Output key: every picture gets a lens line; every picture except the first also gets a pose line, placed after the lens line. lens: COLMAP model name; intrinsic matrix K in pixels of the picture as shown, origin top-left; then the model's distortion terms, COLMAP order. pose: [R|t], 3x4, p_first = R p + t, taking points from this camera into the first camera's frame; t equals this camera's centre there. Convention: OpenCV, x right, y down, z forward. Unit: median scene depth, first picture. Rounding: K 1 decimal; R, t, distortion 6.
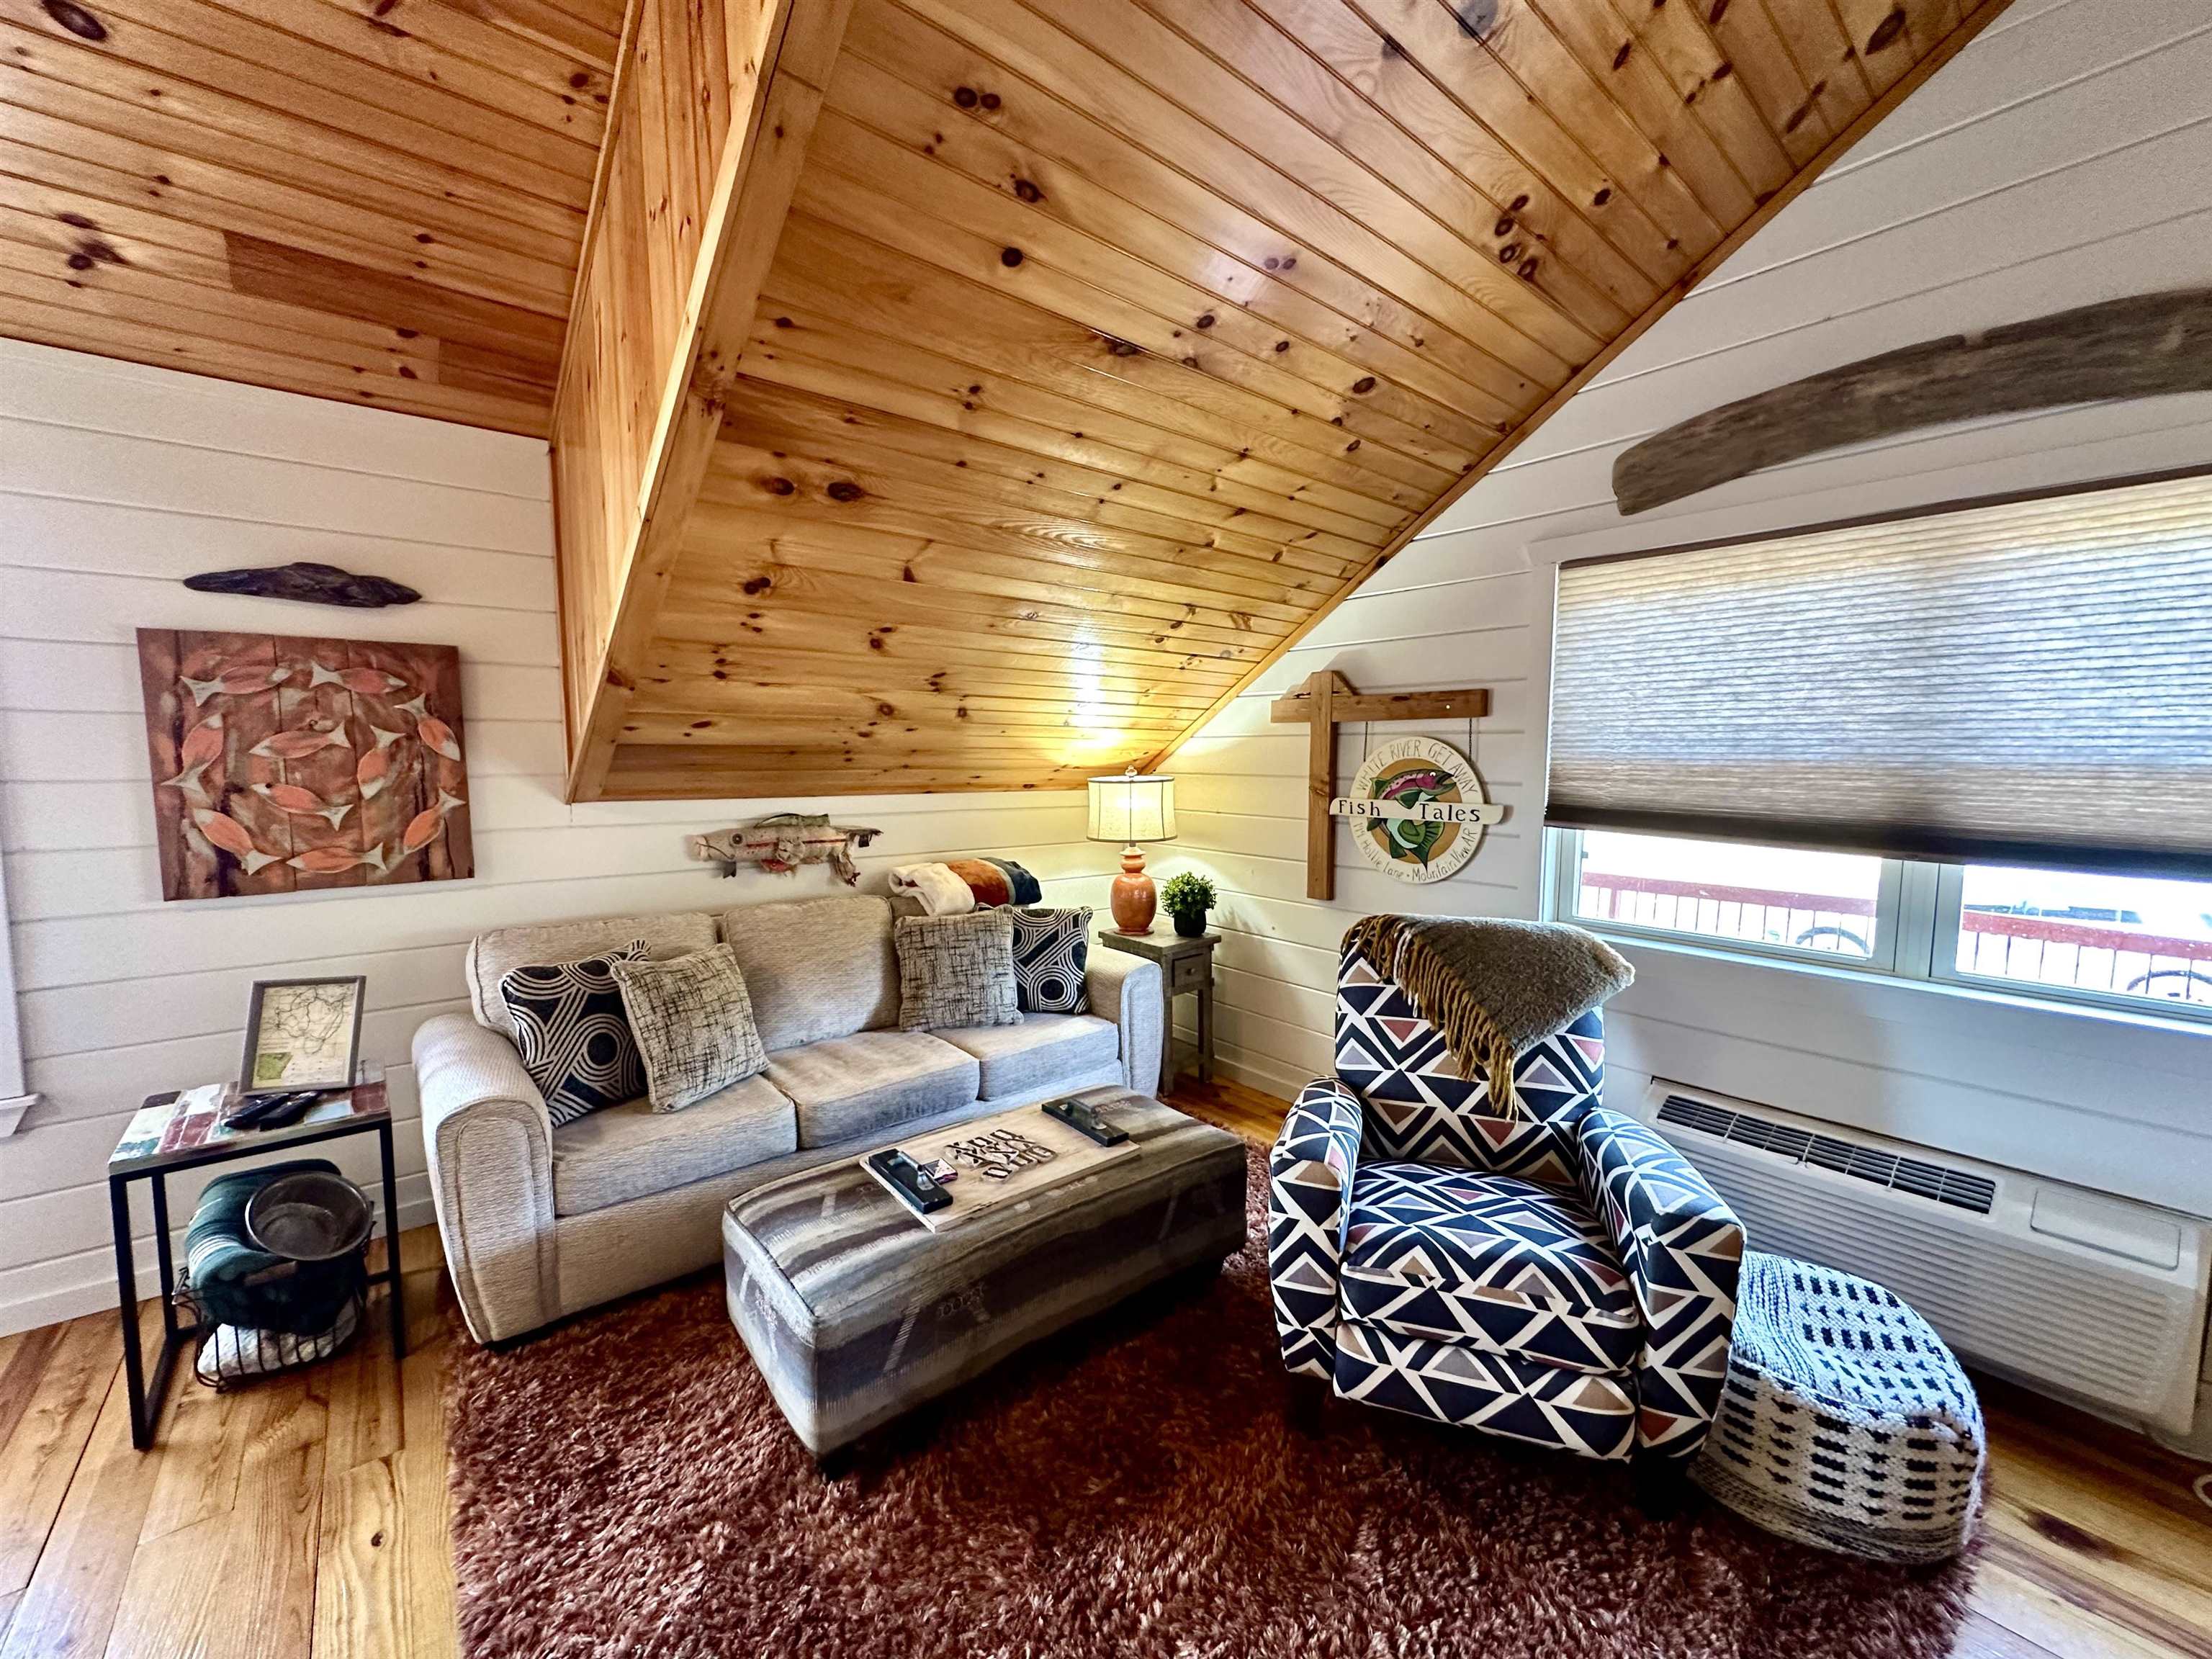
lens RADIAL K [[882.3, 0, 1105.6], [0, 882.3, 830.0], [0, 0, 1]] dist [-0.001885, 0.000270]
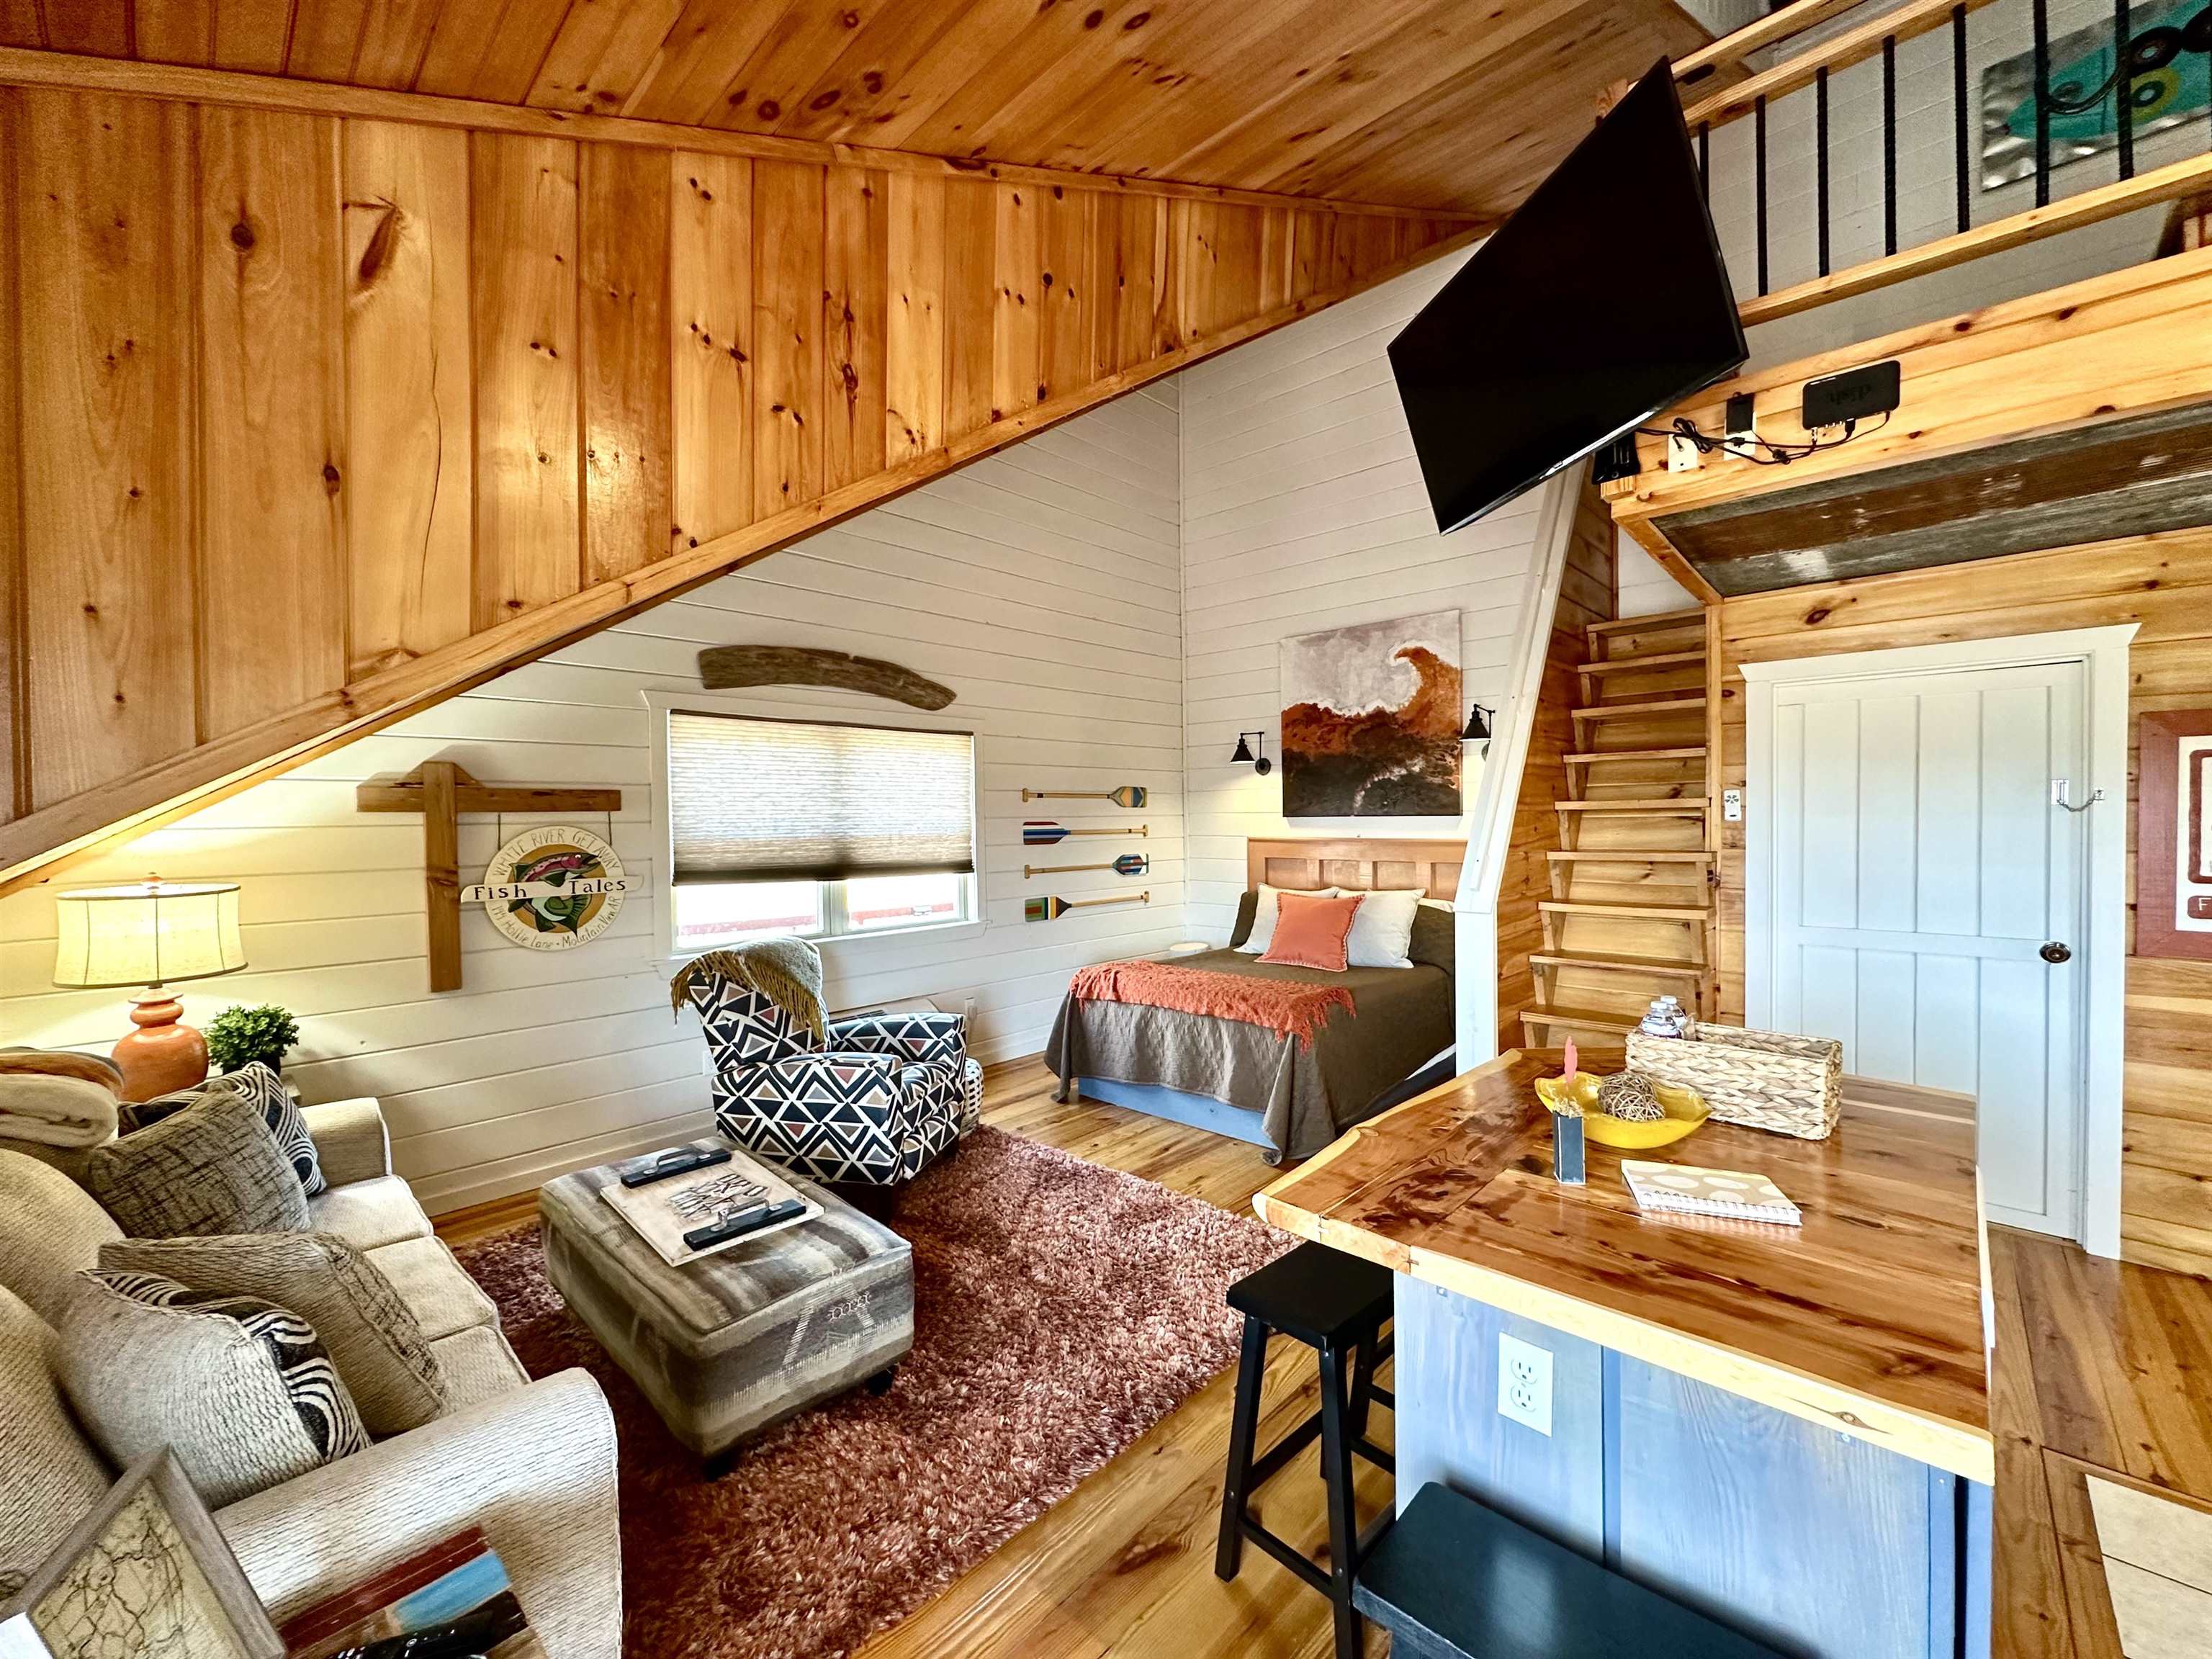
lens RADIAL K [[882.3, 0, 1106.0], [0, 882.3, 821.9], [0, 0, 1]] dist [-0.001885, 0.000270]
pose [[-0.125053, -0.009883, 0.992101, -0.941801], [0.102467, 0.994475, 0.022822, -0.064052], [-0.986845, 0.104511, -0.123350, 0.425169]]
